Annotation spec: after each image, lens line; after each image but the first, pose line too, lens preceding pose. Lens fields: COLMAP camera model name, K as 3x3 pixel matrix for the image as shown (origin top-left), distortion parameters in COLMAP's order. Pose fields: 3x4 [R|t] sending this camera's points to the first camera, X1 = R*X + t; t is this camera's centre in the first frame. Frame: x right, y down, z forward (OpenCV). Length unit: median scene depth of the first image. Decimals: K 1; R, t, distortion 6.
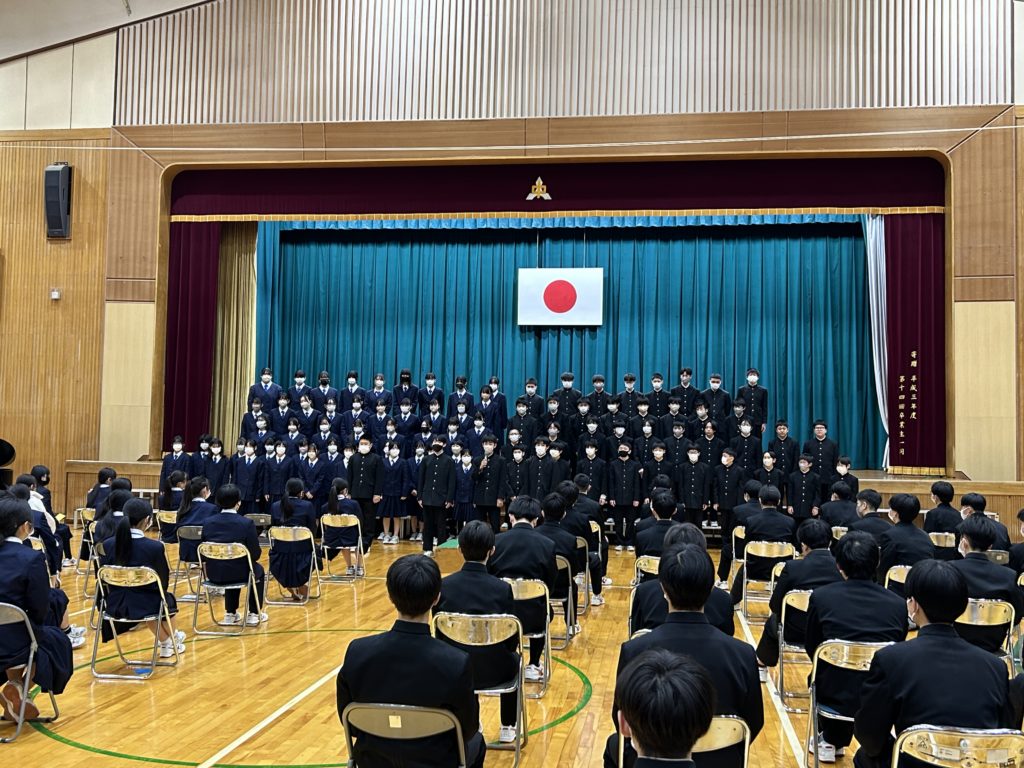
lens RADIAL K [[1016.6, 0, 521.6], [0, 1016.6, 371.6], [0, 0, 1]] dist [0.039720, 0.000000]
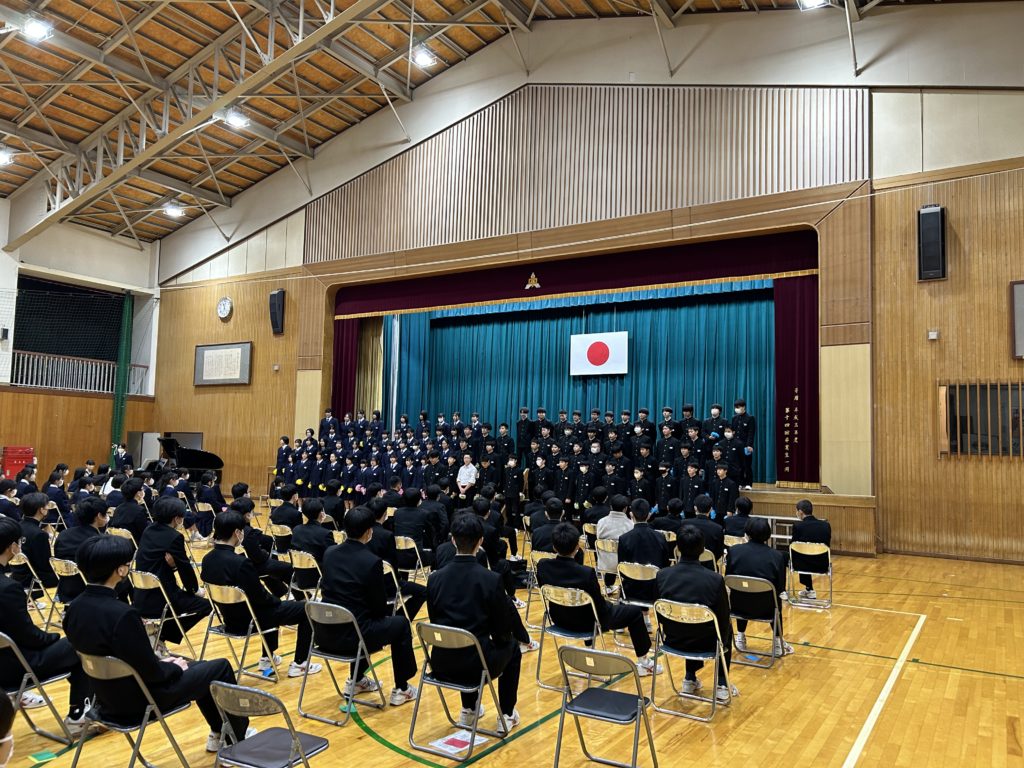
lens RADIAL K [[774.8, 0, 507.2], [0, 774.8, 387.7], [0, 0, 1]] dist [0.057340, -0.064471]
pose [[0.909410, -0.027258, -0.415006, 0.426611], [0.013999, 0.999291, -0.034959, 0.007465], [0.415665, 0.025982, 0.909147, 0.002055]]
